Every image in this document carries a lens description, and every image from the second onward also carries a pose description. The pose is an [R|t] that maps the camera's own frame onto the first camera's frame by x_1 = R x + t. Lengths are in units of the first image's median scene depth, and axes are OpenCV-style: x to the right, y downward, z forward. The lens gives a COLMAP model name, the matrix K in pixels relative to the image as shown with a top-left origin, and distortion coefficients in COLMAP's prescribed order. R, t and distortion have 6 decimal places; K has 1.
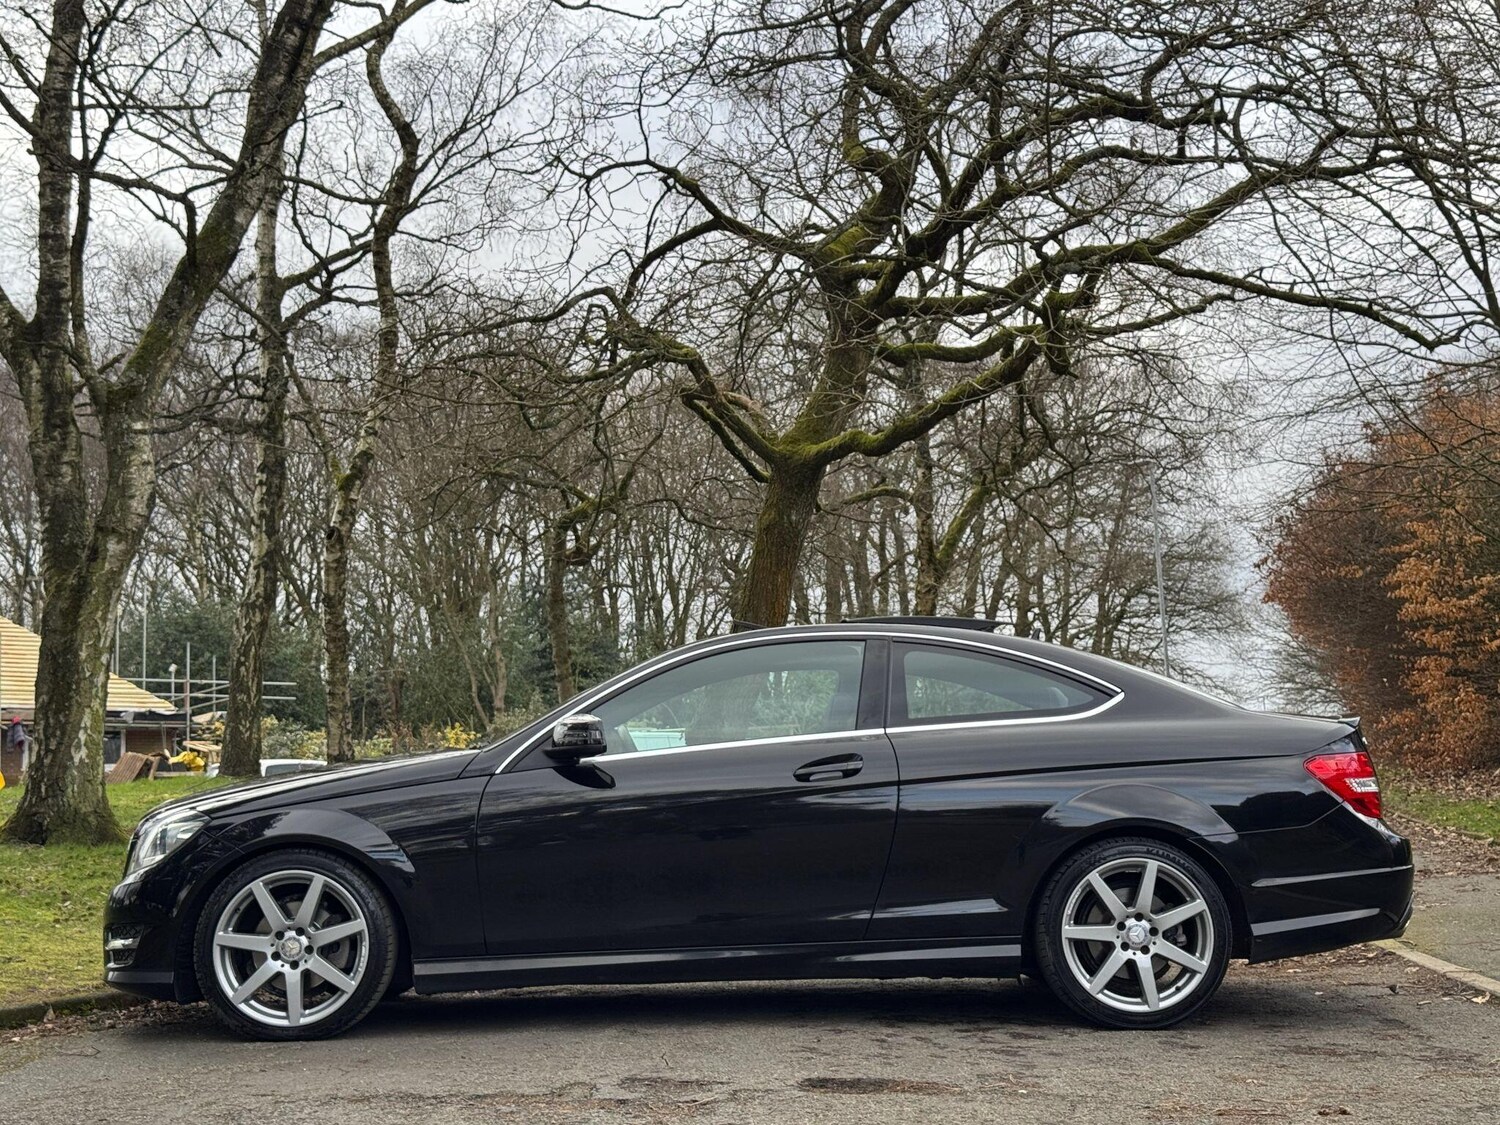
lens RADIAL K [[2126.3, 0, 750.0], [0, 2126.3, 562.5], [0, 0, 1]] dist [0.268471, -0.690828]
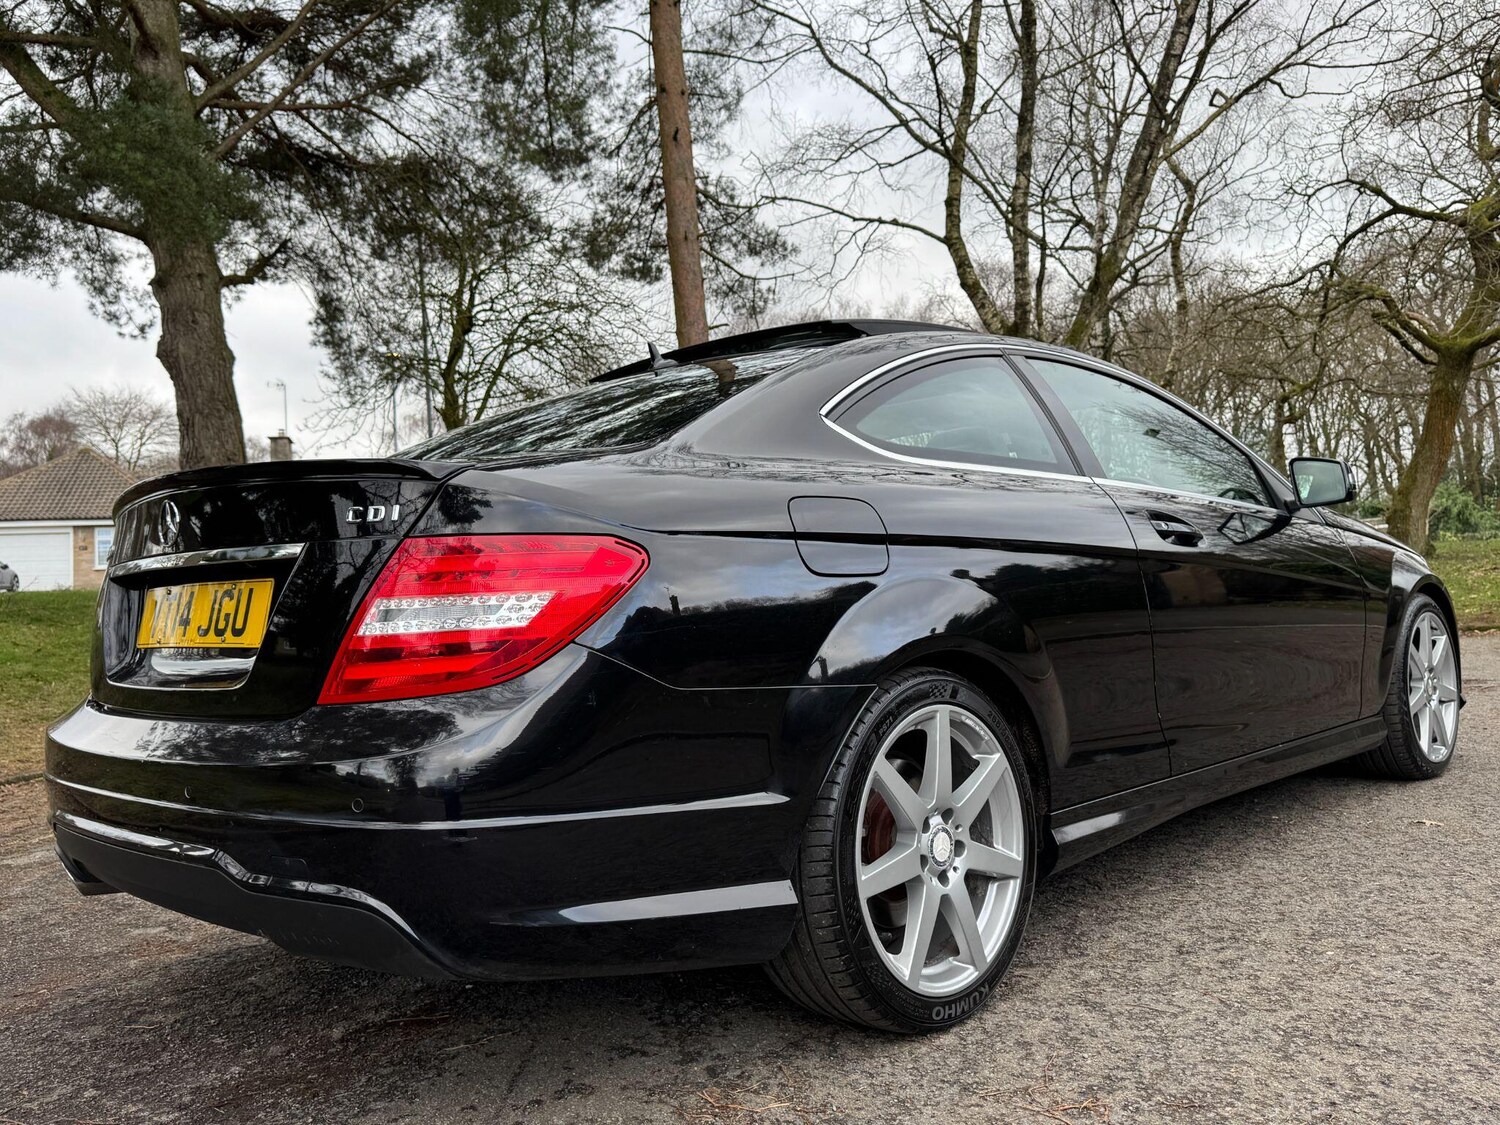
lens RADIAL K [[1270.8, 0, 750.0], [0, 1270.8, 562.5], [0, 0, 1]] dist [0.087682, -0.113310]
pose [[0.901028, -0.035367, -0.432316, -0.042065], [0.077557, 0.993745, 0.080346, -0.006233], [0.426771, -0.105923, 0.898135, -0.139102]]
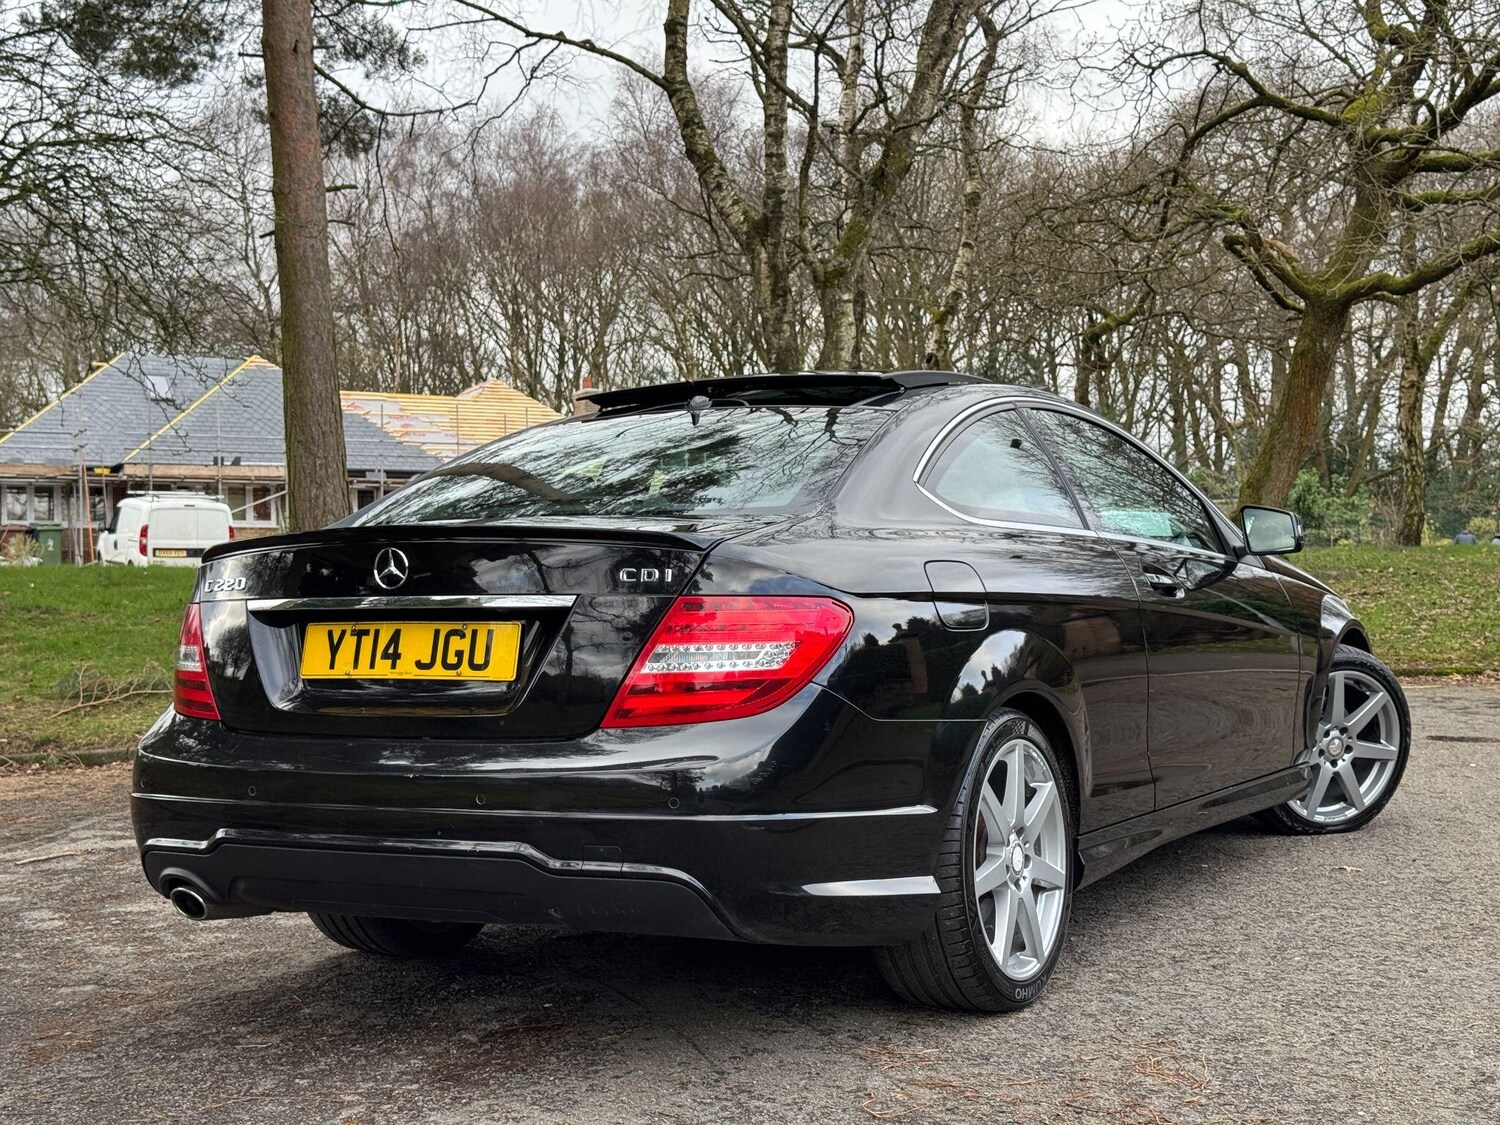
lens RADIAL K [[2126.3, 0, 750.0], [0, 2126.3, 562.5], [0, 0, 1]] dist [0.268471, -0.690828]
pose [[0.982175, 0.004184, -0.187924, -0.066820], [0.015933, 0.994301, 0.105414, -0.030609], [0.187294, -0.106530, 0.976510, -0.282563]]
